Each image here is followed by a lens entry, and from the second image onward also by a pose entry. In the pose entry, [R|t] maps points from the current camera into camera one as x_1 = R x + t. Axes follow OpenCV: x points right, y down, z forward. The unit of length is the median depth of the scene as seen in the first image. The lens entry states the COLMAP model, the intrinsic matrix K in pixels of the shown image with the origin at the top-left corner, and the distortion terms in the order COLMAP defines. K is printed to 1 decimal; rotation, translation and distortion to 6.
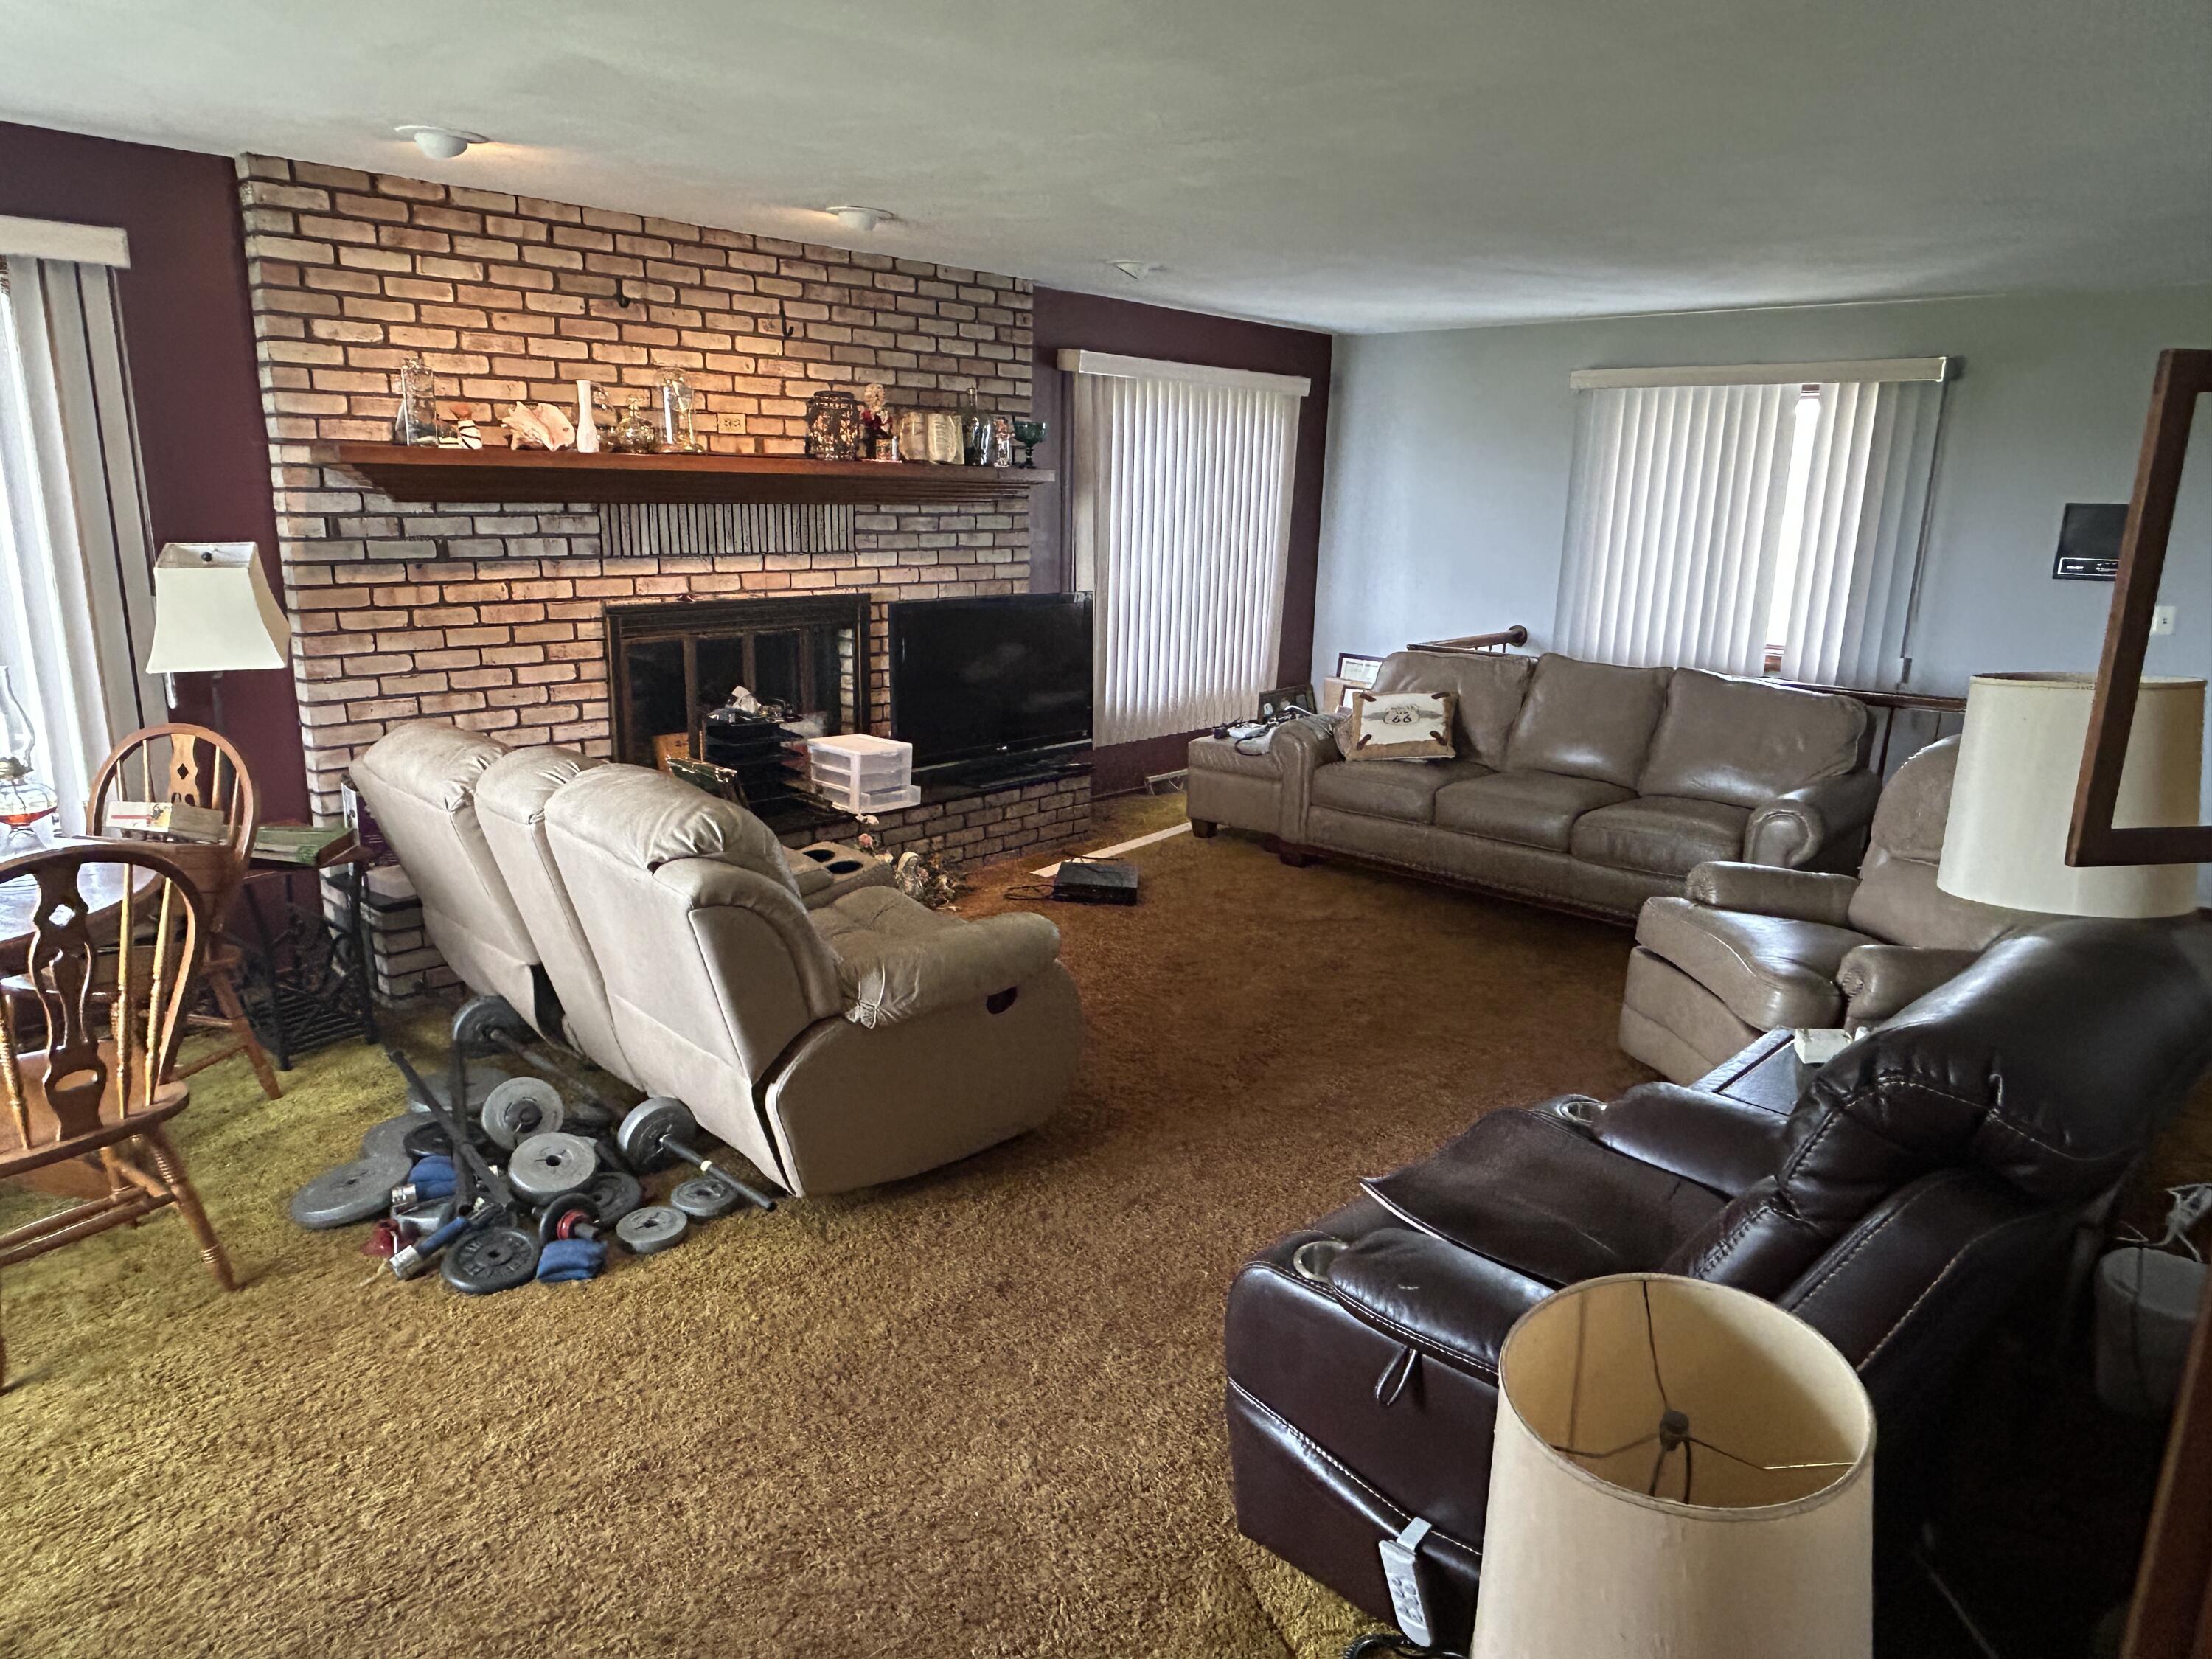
lens RADIAL K [[1393.7, 0, 1094.3], [0, 1393.7, 830.9], [0, 0, 1]] dist [0.006377, -0.012280]
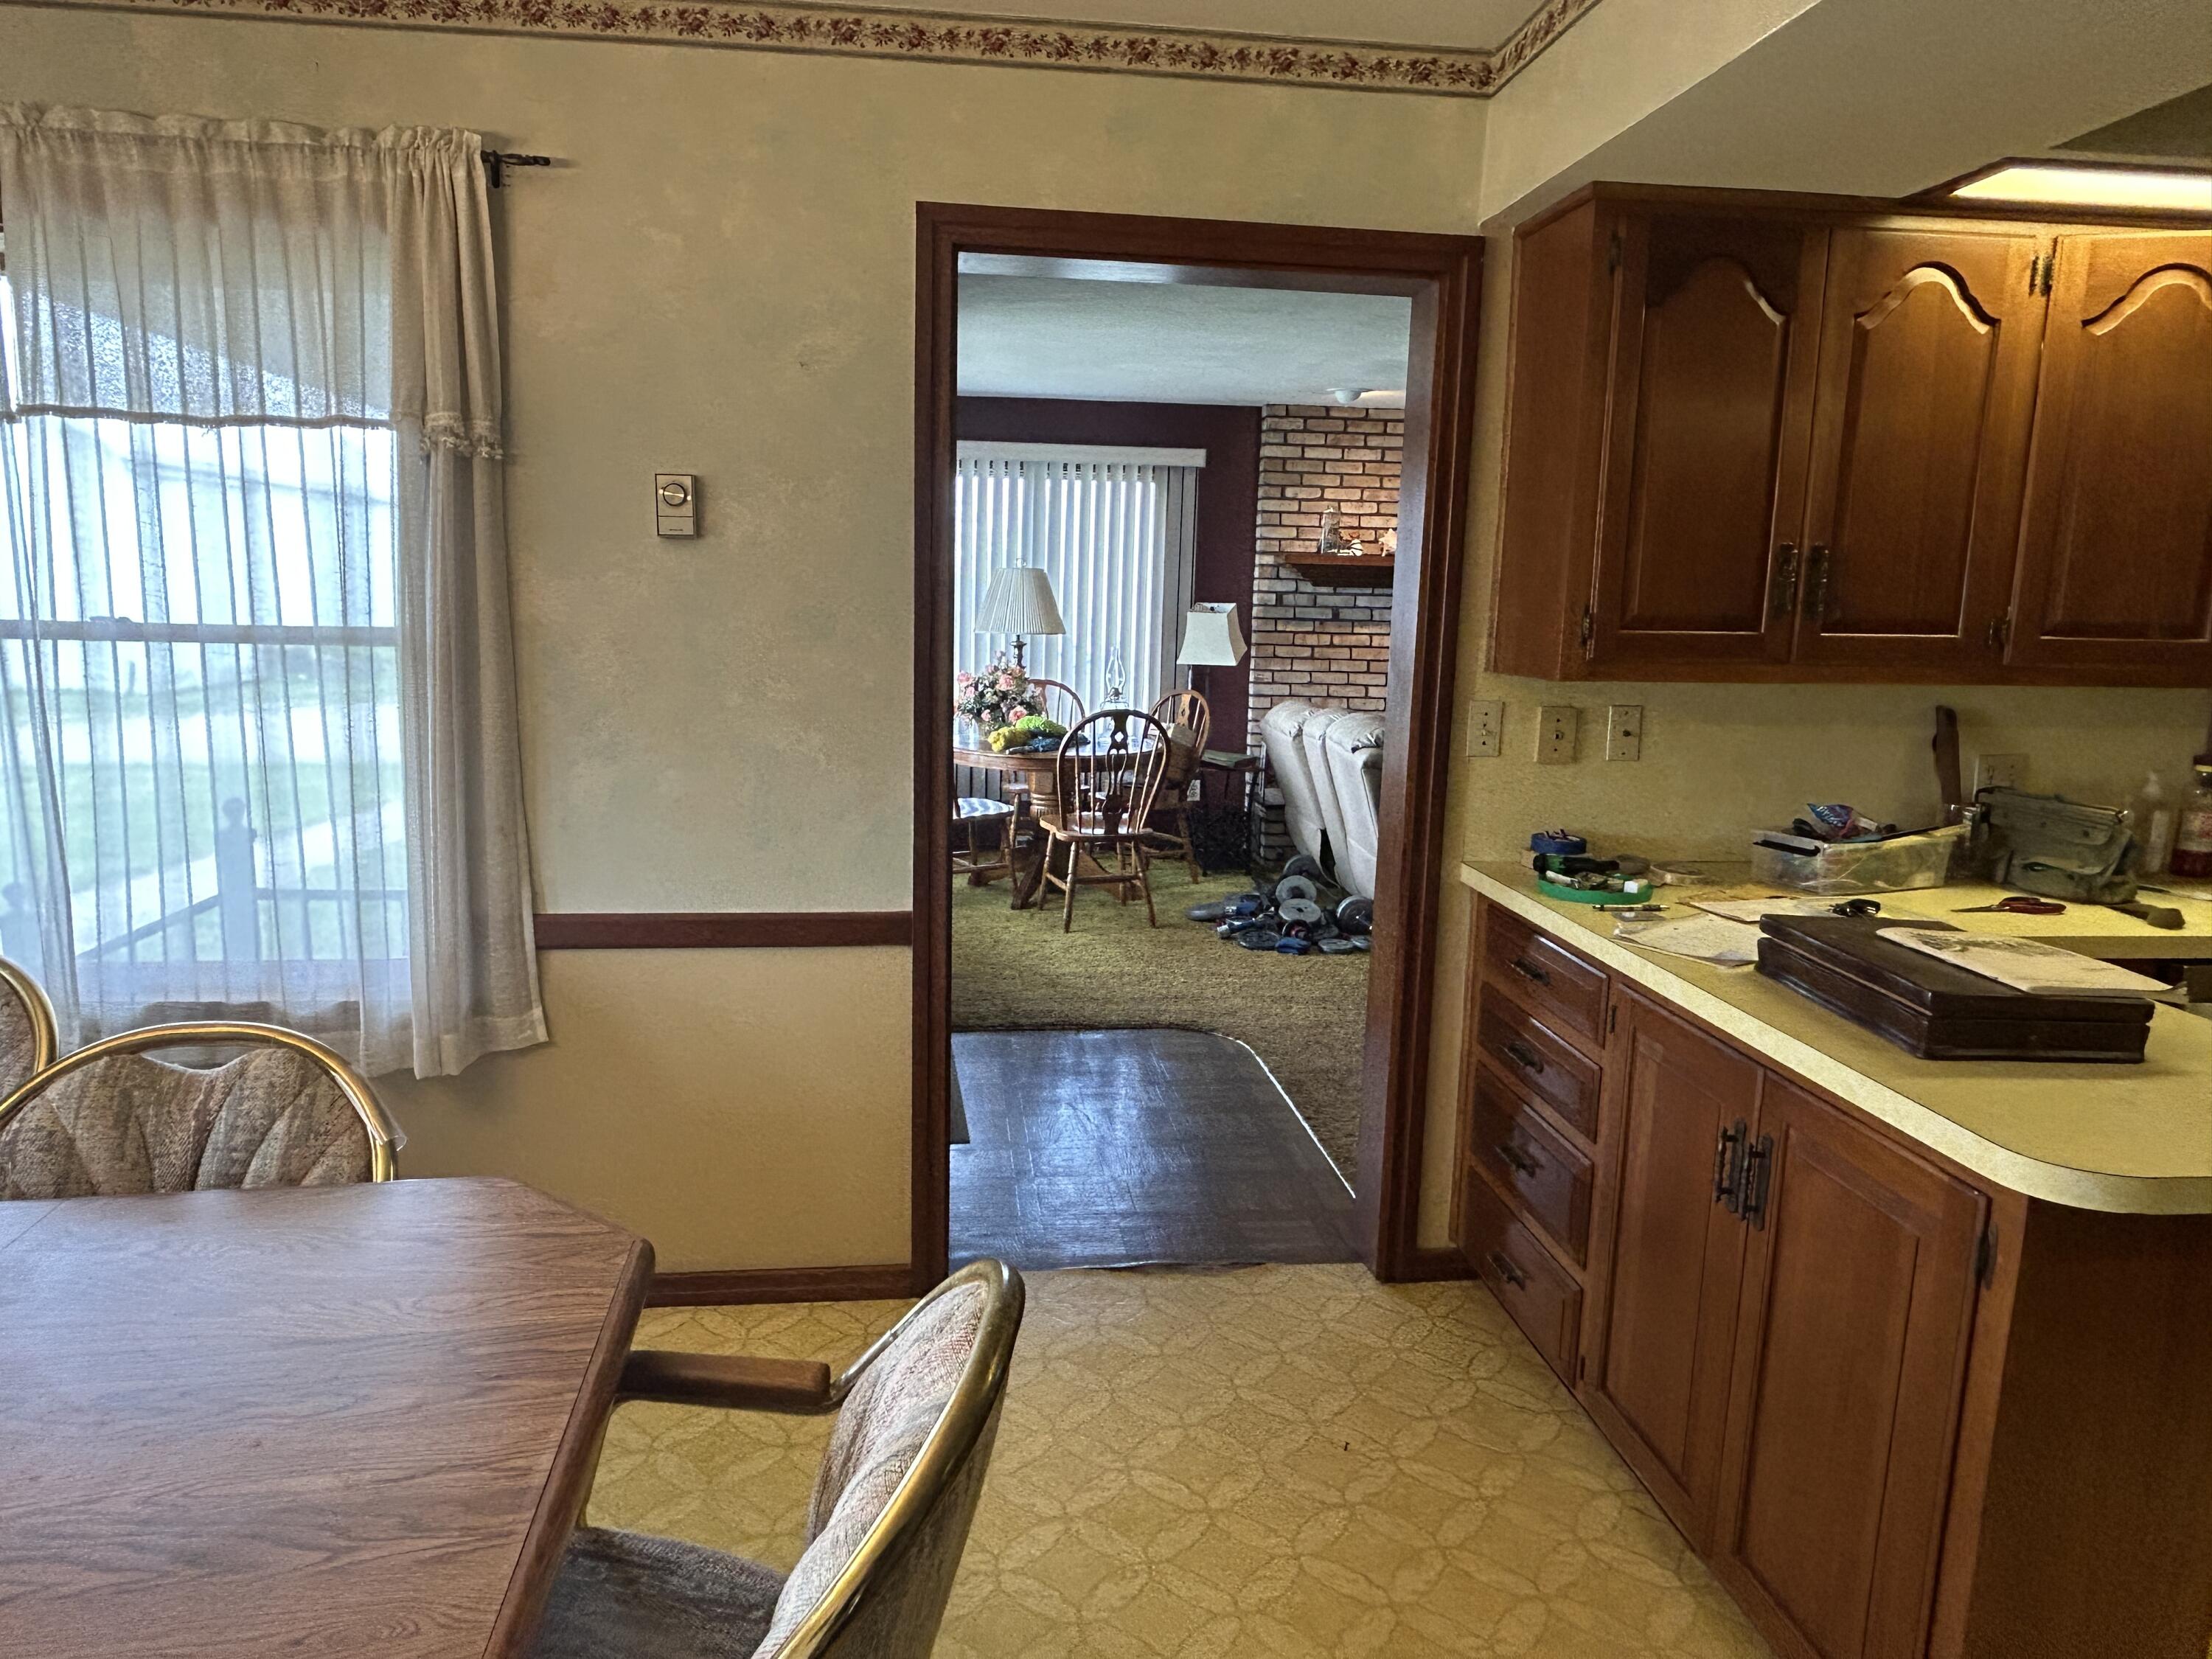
lens RADIAL K [[1393.7, 0, 1090.6], [0, 1393.7, 836.7], [0, 0, 1]] dist [0.006377, -0.012280]
pose [[0.763939, 0.111851, -0.635521, 0.459849], [-0.165862, 0.985809, -0.025876, 0.177027], [0.623608, 0.125177, 0.771650, -0.519911]]
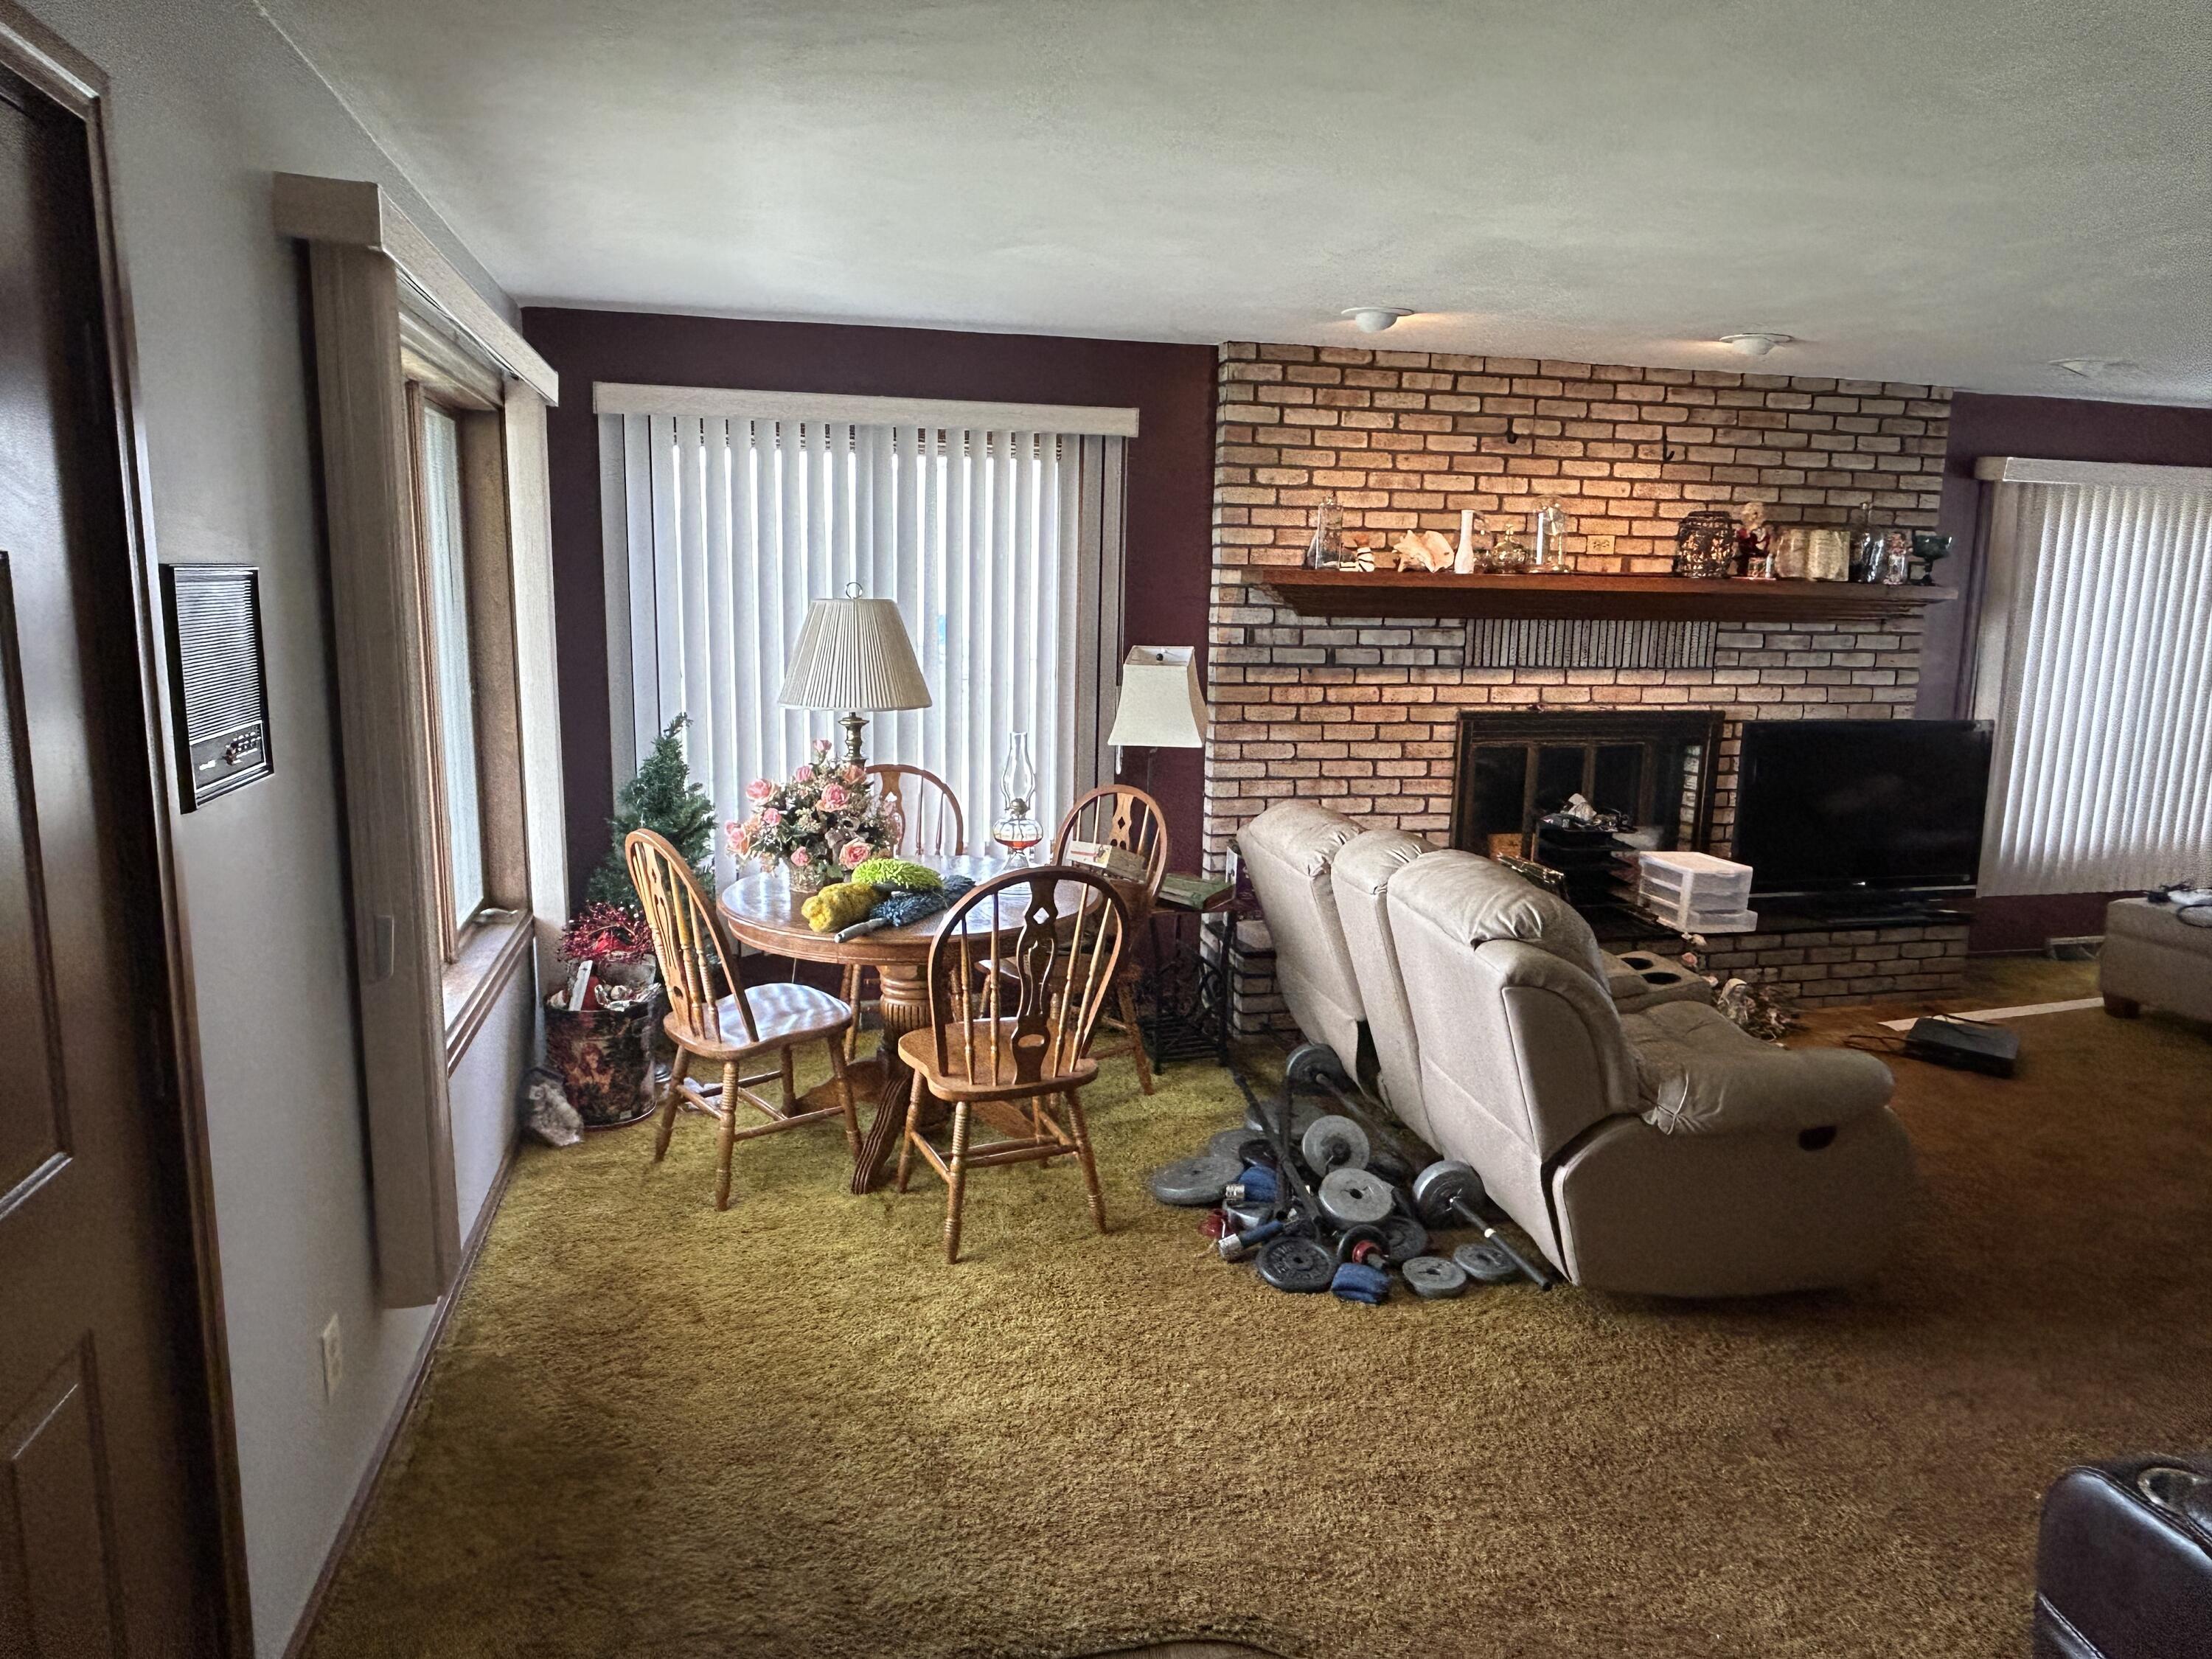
lens RADIAL K [[1393.7, 0, 1102.0], [0, 1393.7, 825.7], [0, 0, 1]] dist [0.006377, -0.012280]
pose [[0.834353, 0.091074, -0.543655, 0.018941], [-0.135924, 0.989795, -0.042793, 0.014125], [0.534209, 0.109601, 0.838217, -0.062920]]
